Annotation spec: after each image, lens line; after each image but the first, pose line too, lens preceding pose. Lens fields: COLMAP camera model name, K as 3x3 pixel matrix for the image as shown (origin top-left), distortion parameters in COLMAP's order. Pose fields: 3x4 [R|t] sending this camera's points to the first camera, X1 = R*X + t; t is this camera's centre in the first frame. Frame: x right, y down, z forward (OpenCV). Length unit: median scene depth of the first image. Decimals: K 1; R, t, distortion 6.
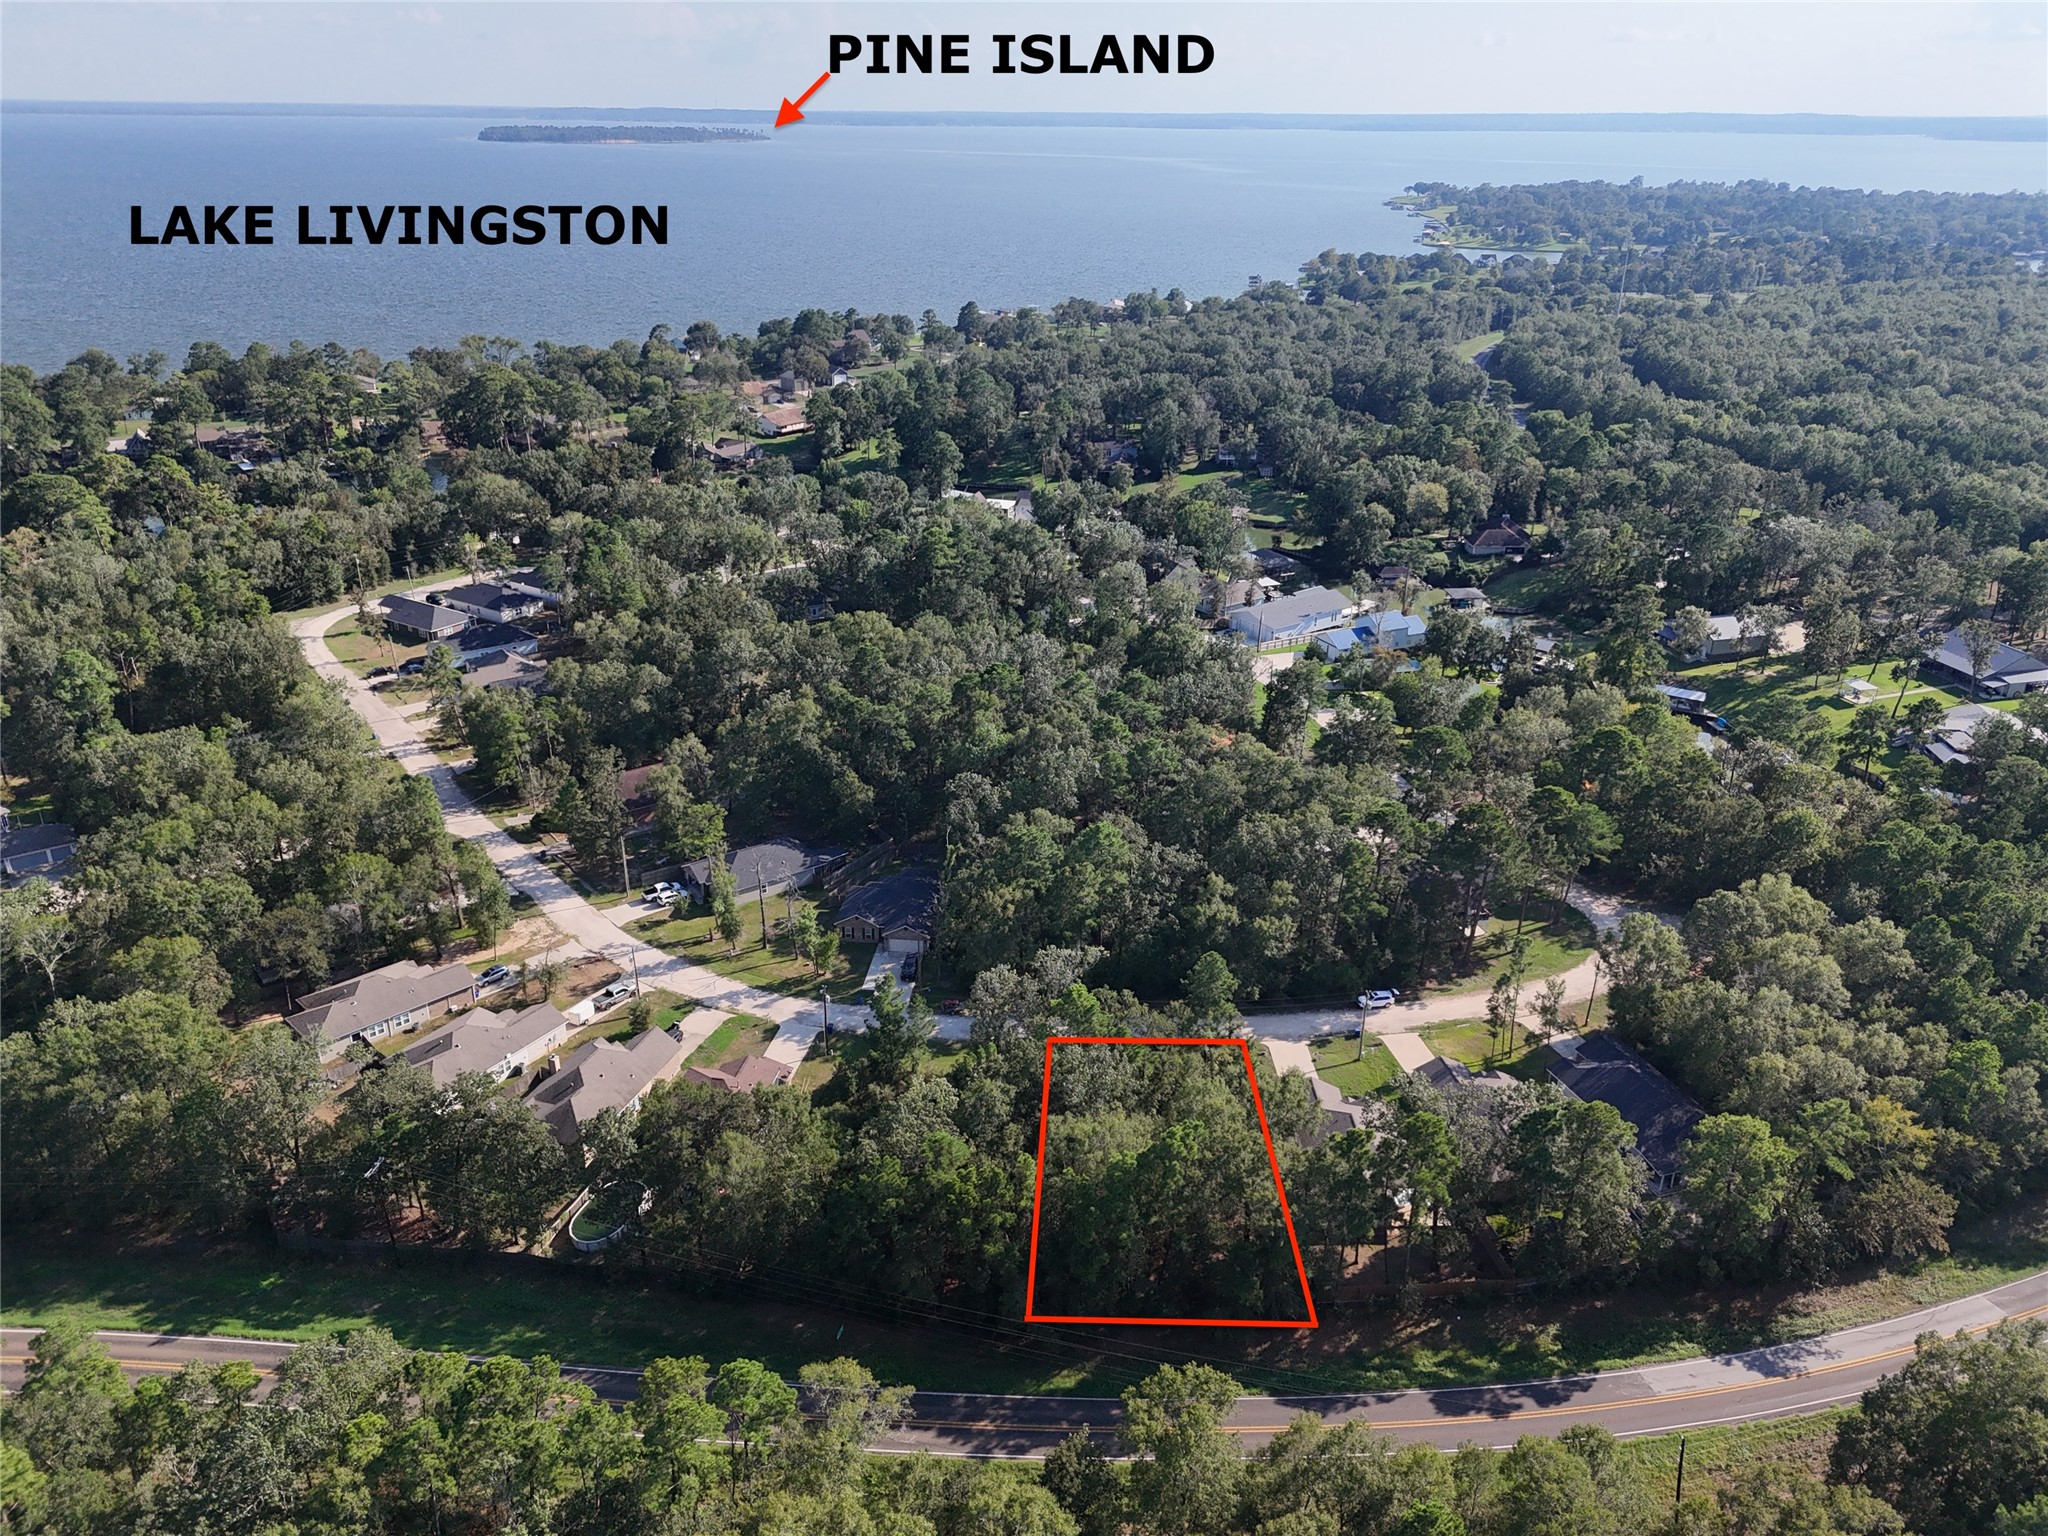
lens RADIAL K [[1511.1, 0, 1040.2], [0, 1511.1, 769.9], [0, 0, 1]] dist [0.074103, -0.069012]
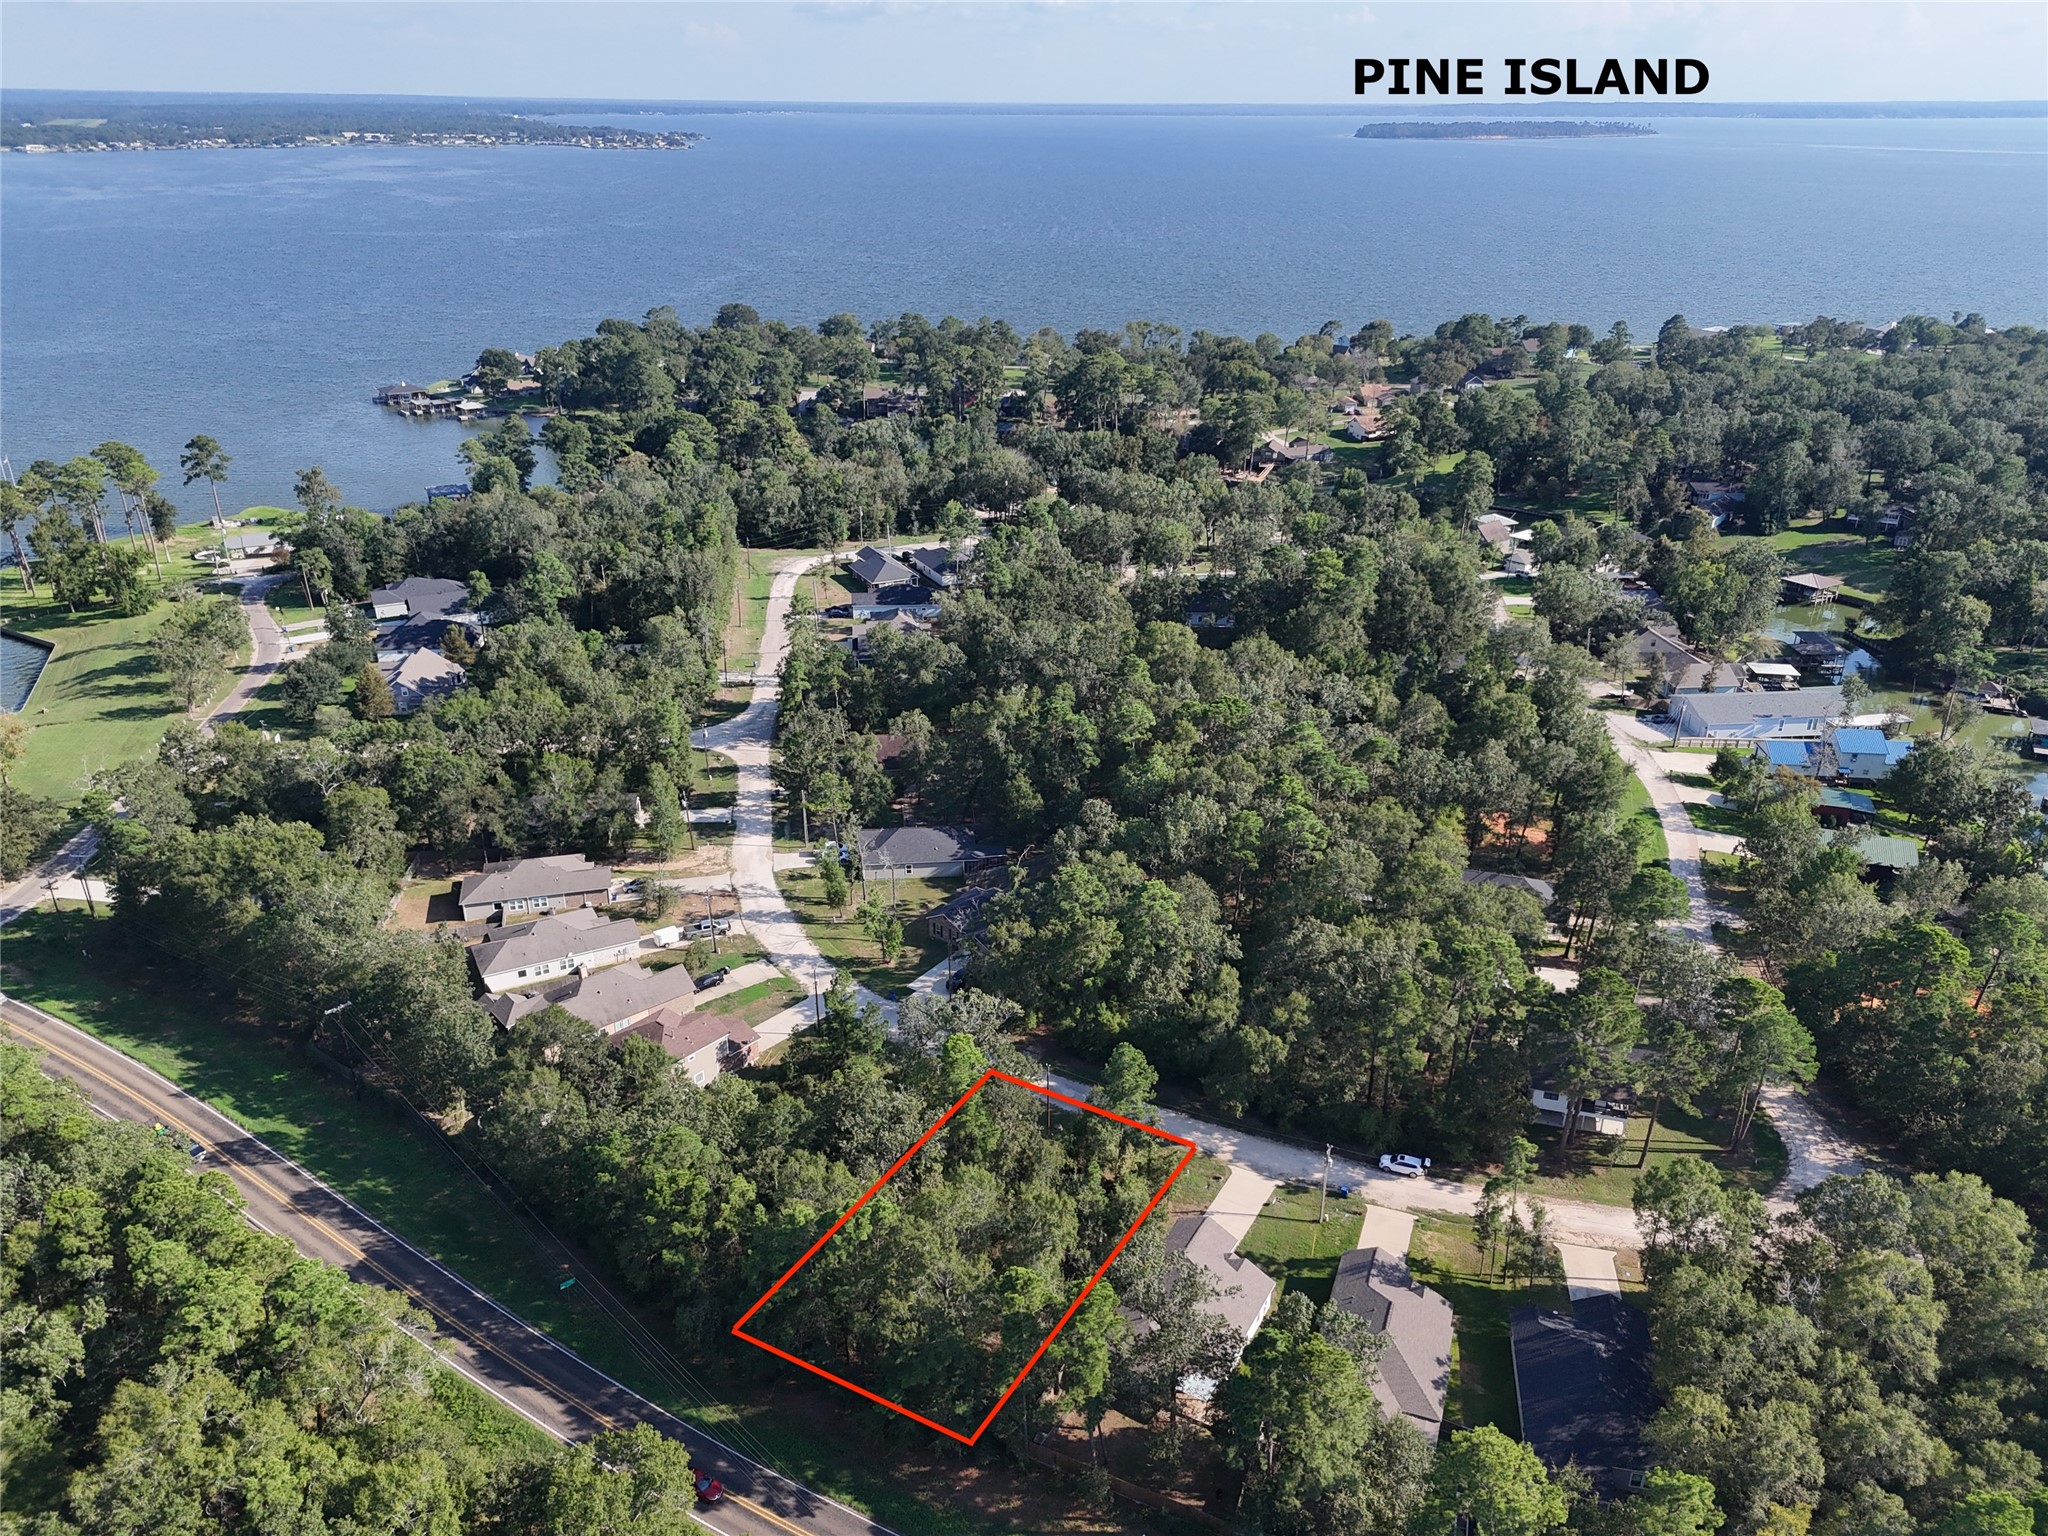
lens RADIAL K [[1511.1, 0, 1040.2], [0, 1511.1, 769.9], [0, 0, 1]] dist [0.074103, -0.069012]
pose [[0.861973, 0.202648, -0.464689, 0.265746], [-0.201685, 0.978047, 0.052407, -0.043894], [0.465108, 0.048547, 0.883922, 0.102494]]
